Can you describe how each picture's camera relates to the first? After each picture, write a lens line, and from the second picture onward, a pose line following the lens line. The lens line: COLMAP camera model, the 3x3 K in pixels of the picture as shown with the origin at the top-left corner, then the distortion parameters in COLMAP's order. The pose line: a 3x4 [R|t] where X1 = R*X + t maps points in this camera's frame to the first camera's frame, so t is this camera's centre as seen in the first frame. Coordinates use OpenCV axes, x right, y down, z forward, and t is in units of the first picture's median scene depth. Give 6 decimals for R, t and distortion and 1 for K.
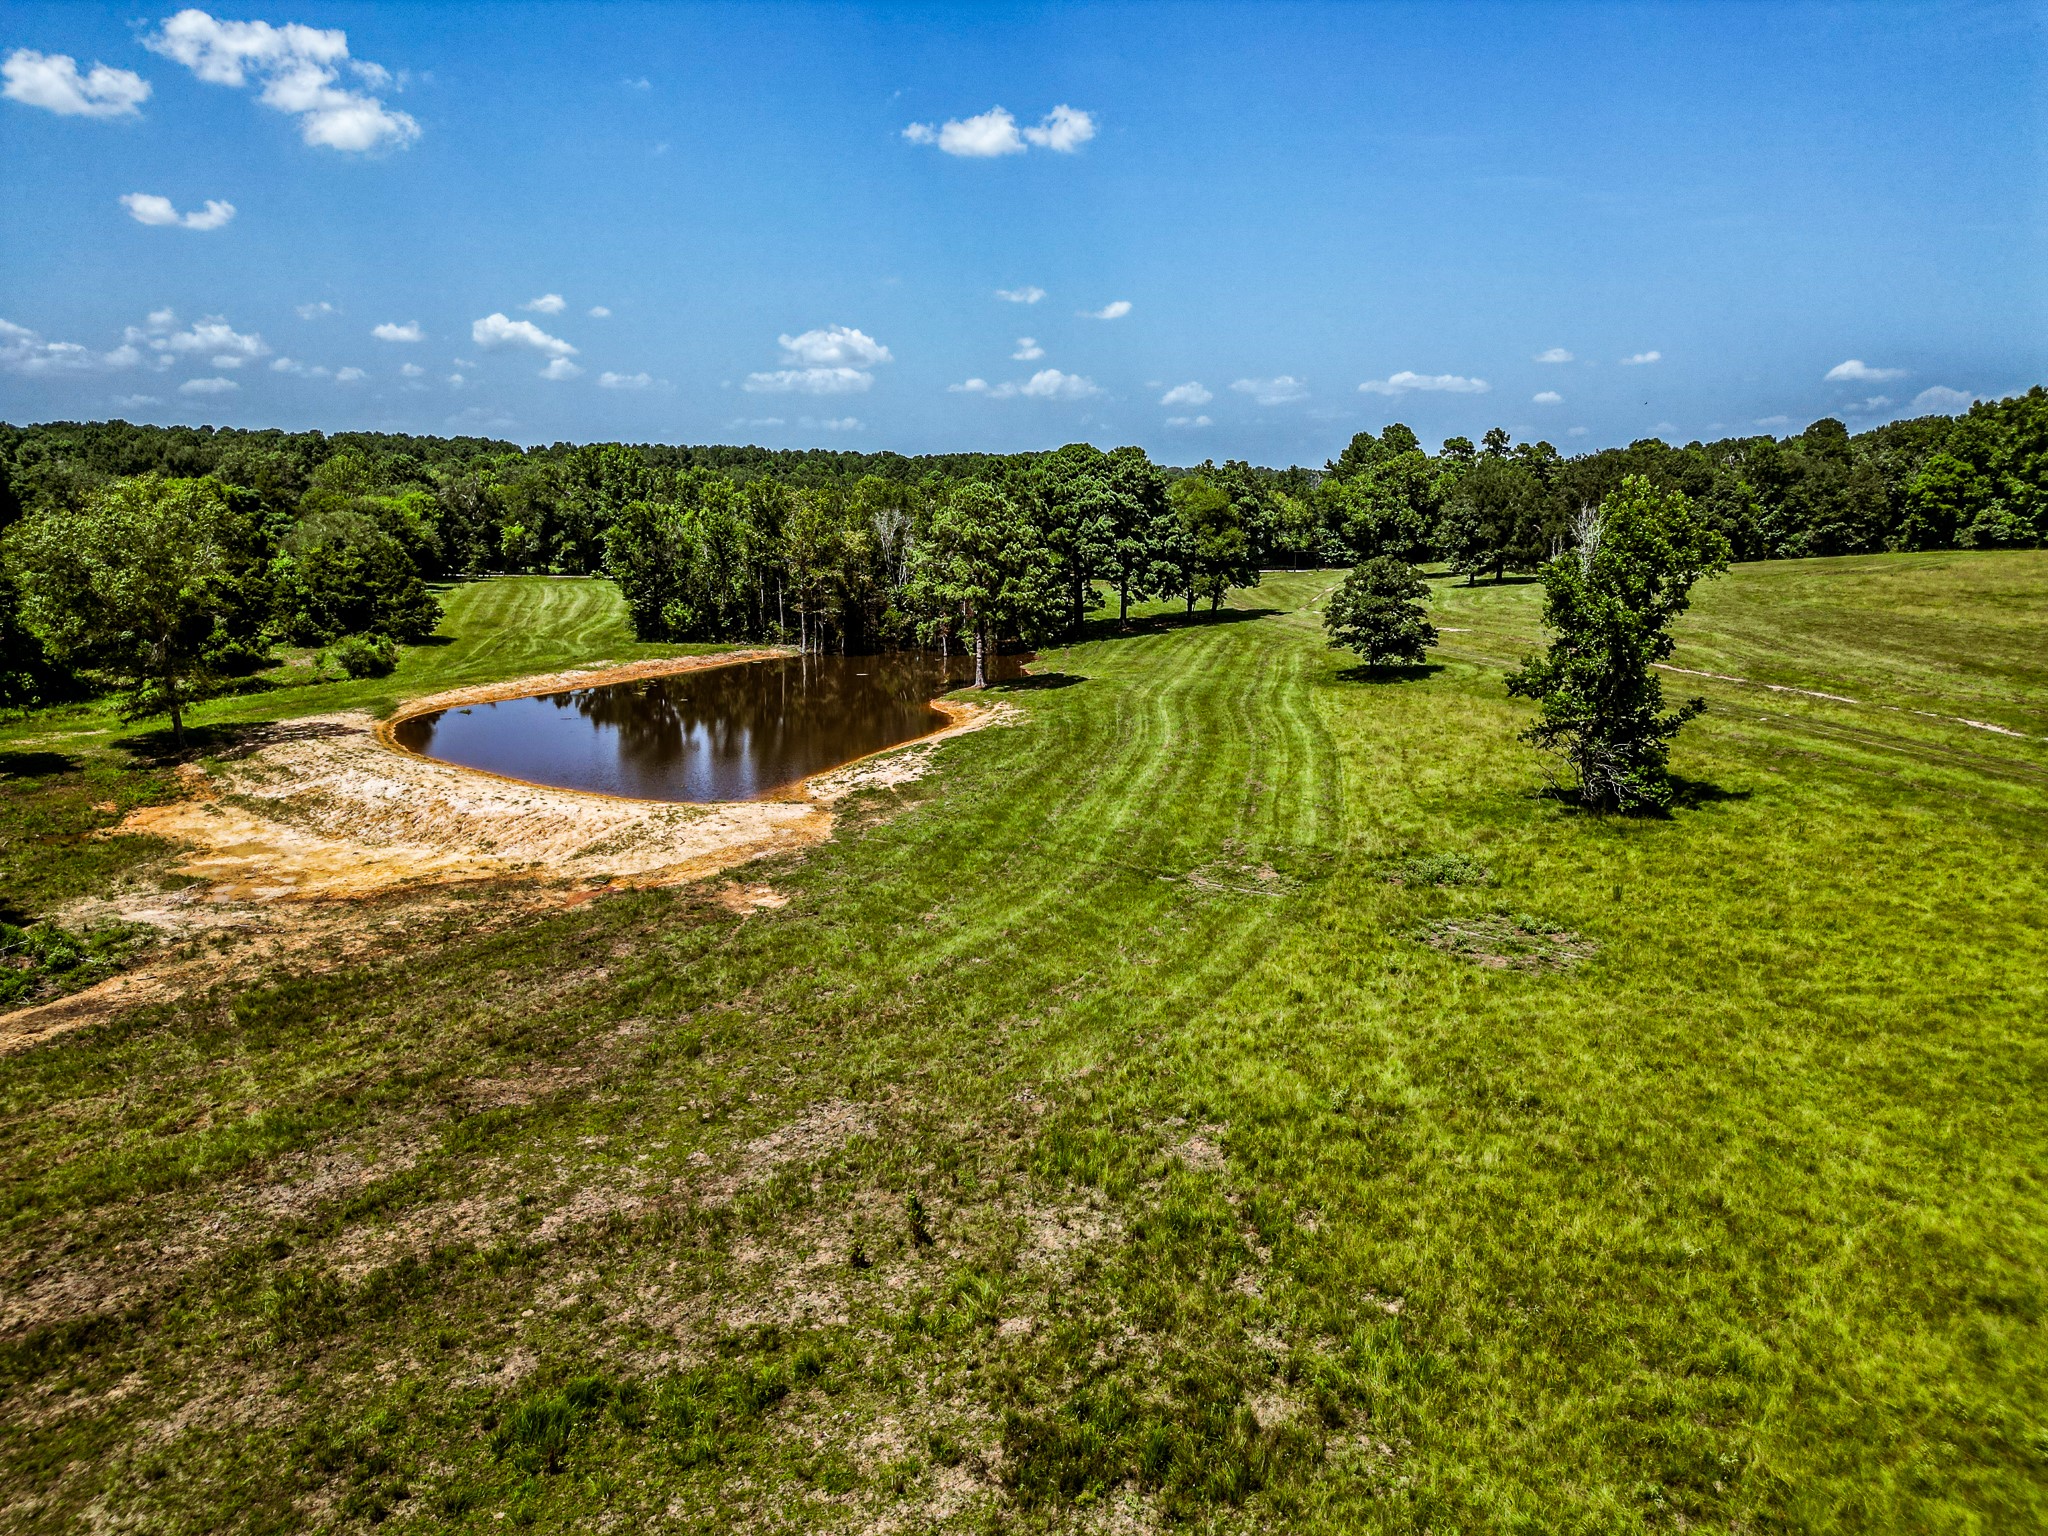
lens RADIAL K [[1426.4, 0, 1024.2], [0, 1426.4, 767.5], [0, 0, 1]] dist [0.059923, -0.053529]
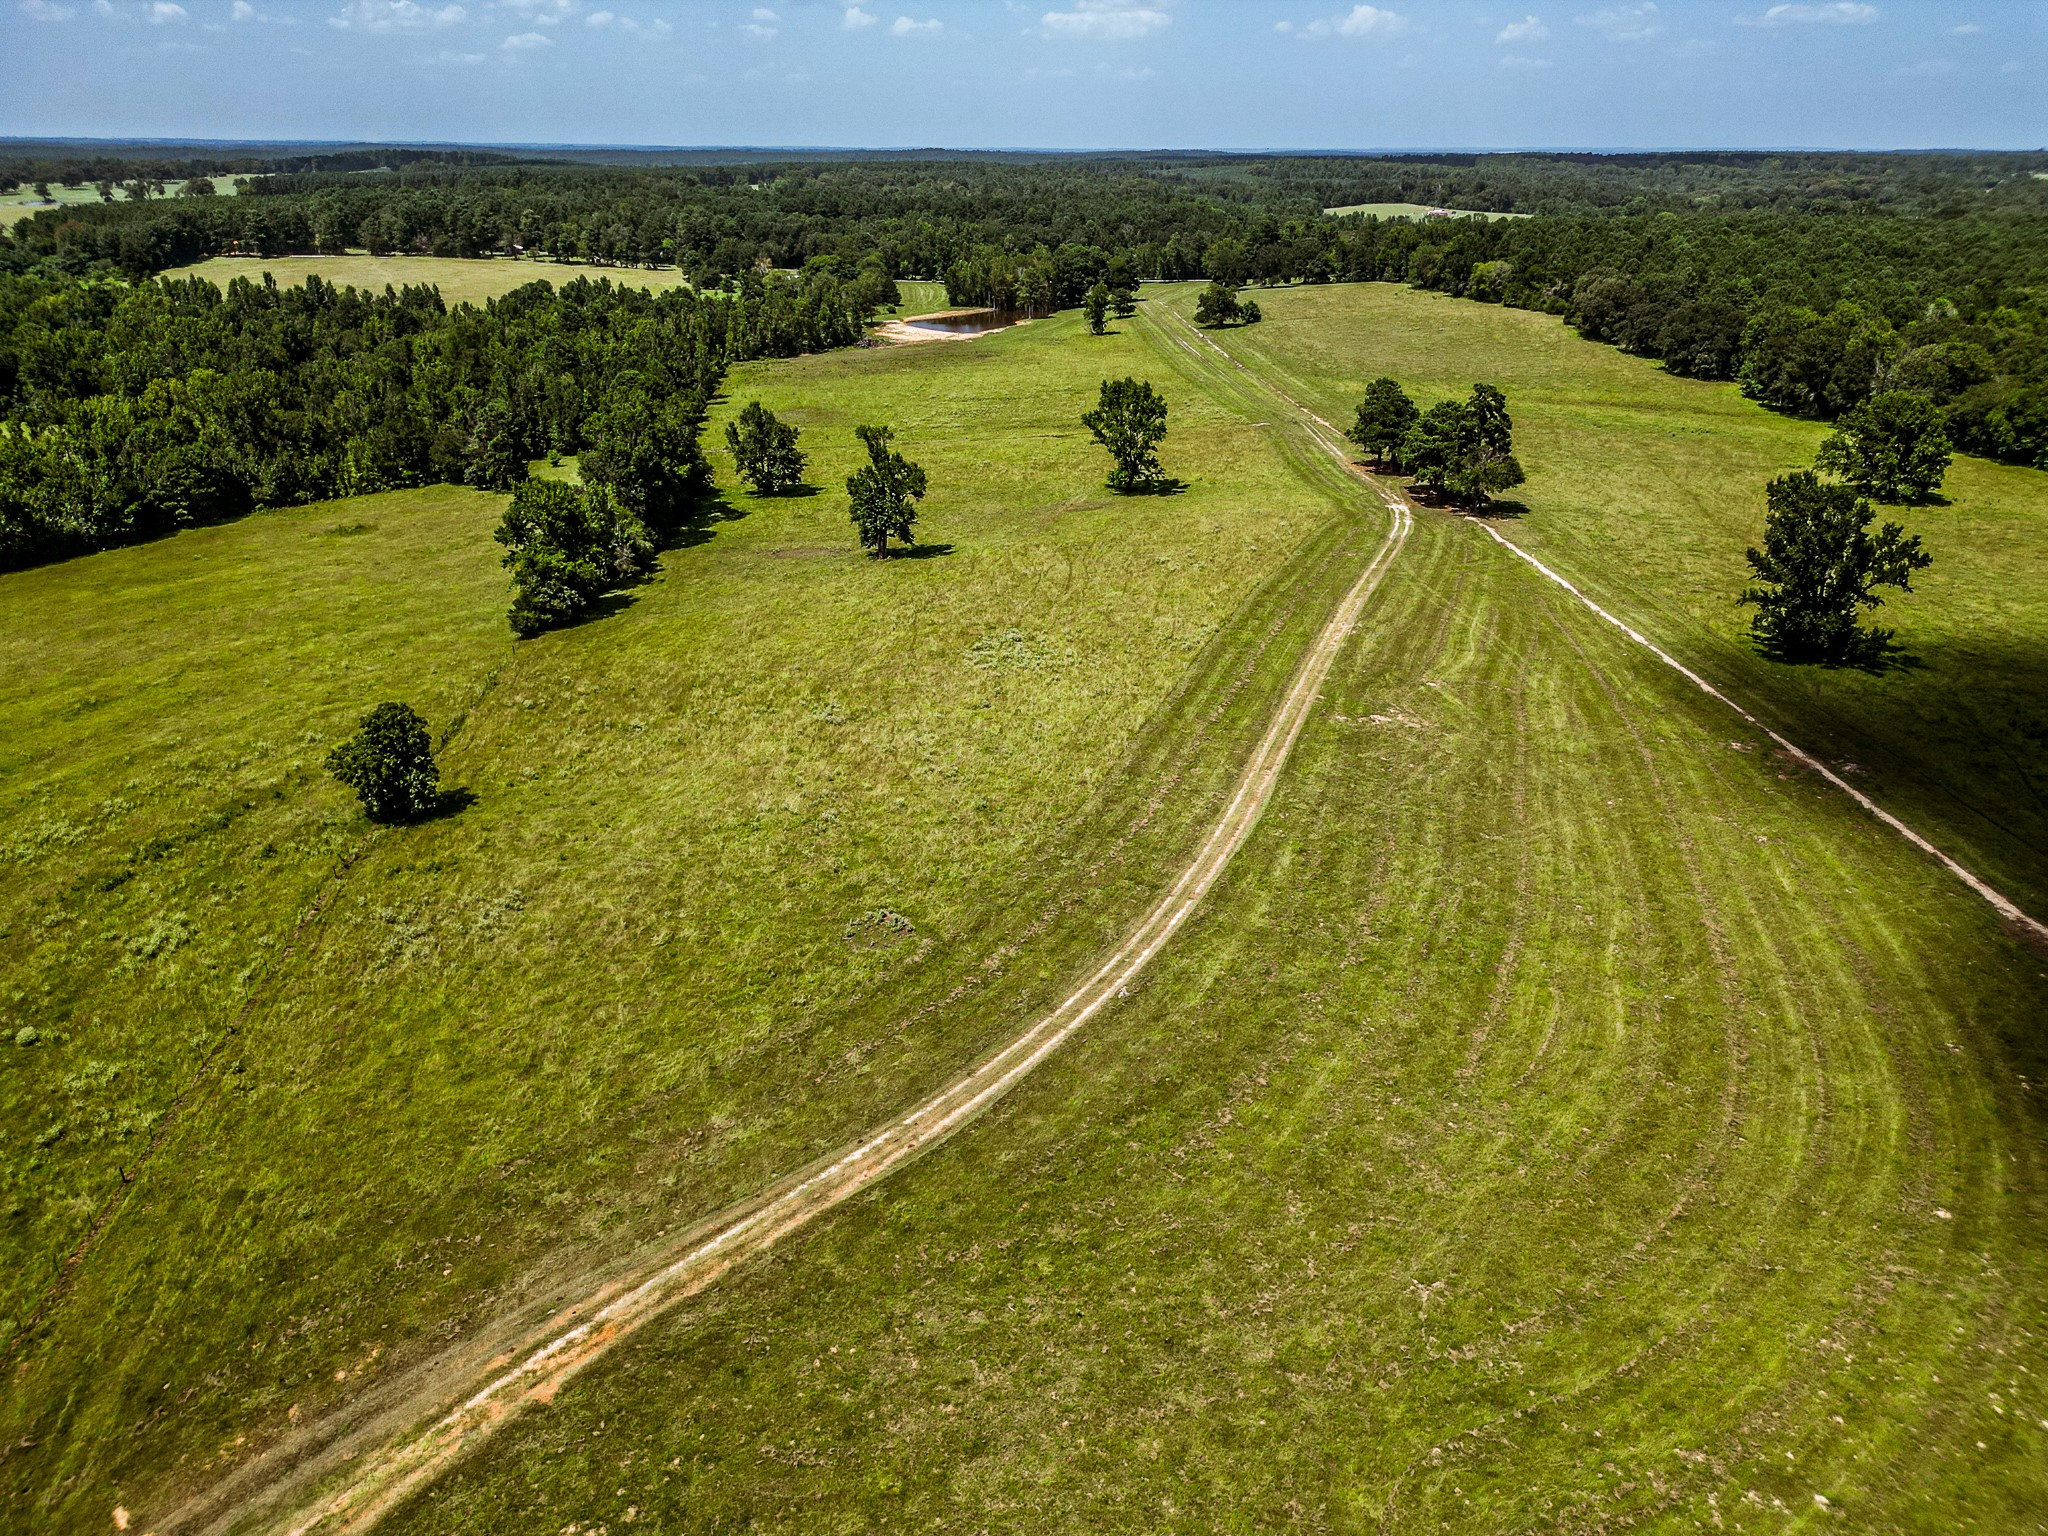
lens RADIAL K [[1426.4, 0, 1024.2], [0, 1426.4, 759.8], [0, 0, 1]] dist [0.059923, -0.053529]
pose [[0.981019, 0.074624, -0.178976, 0.590504], [-0.035557, 0.976563, 0.212275, 0.233058], [0.190622, -0.201882, 0.960681, -2.442147]]
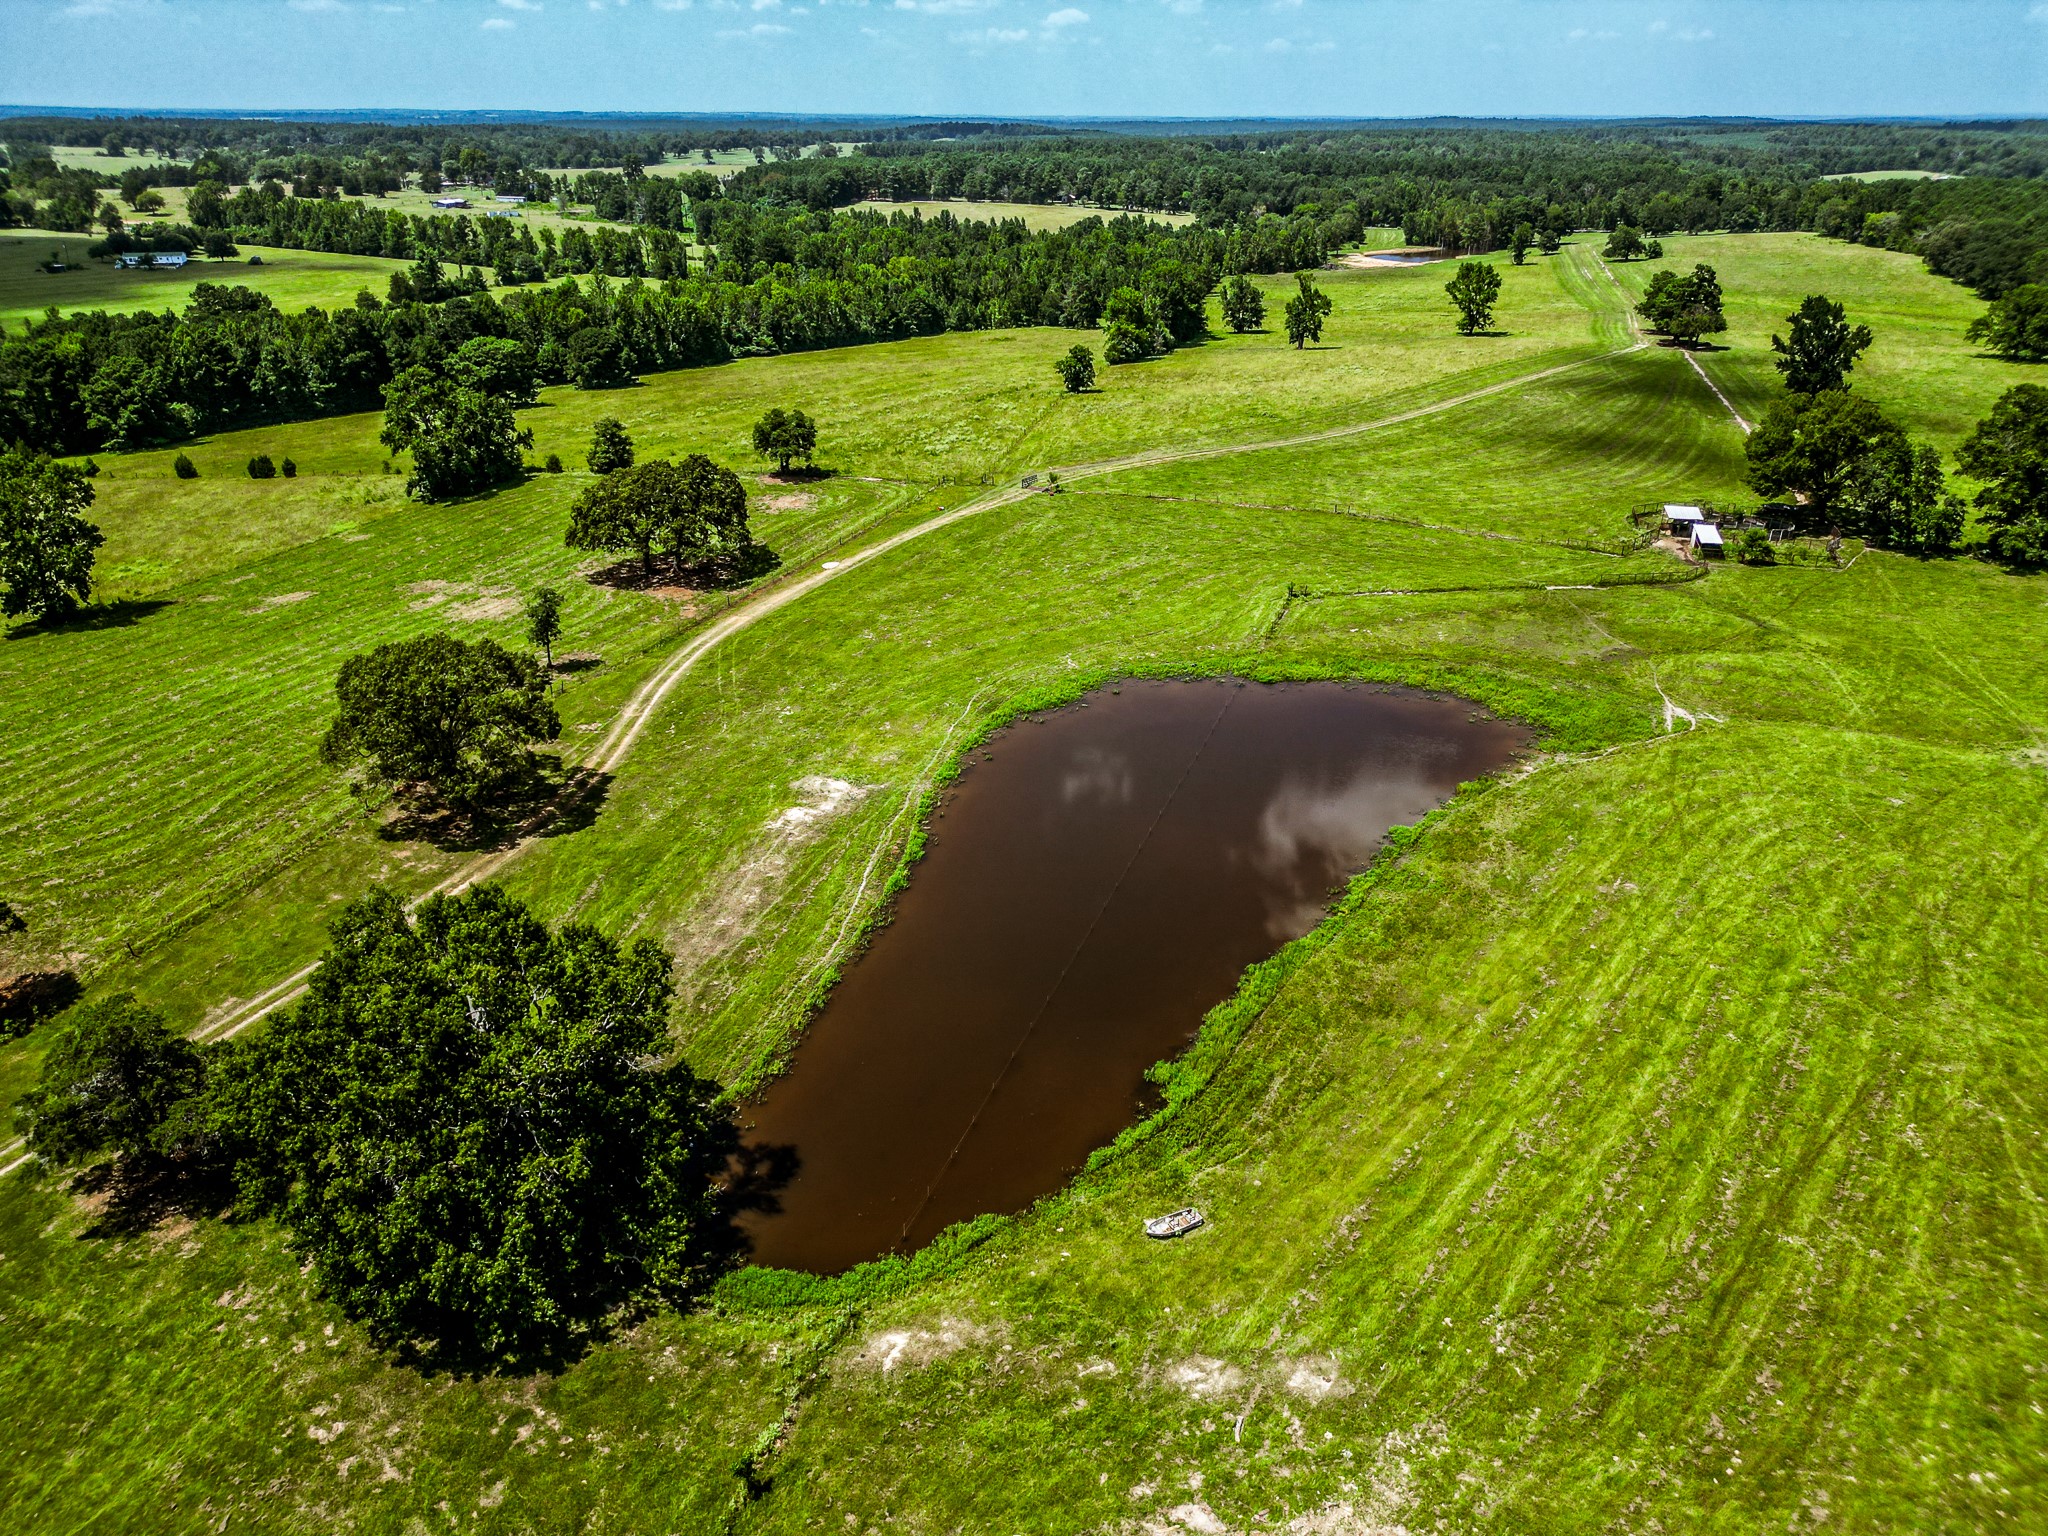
lens RADIAL K [[1426.4, 0, 1024.1], [0, 1426.4, 764.7], [0, 0, 1]] dist [0.059923, -0.053529]
pose [[0.867873, 0.202835, -0.453492, 0.966256], [-0.093973, 0.963399, 0.251061, 0.416057], [0.487818, -0.175273, 0.855169, -3.368378]]
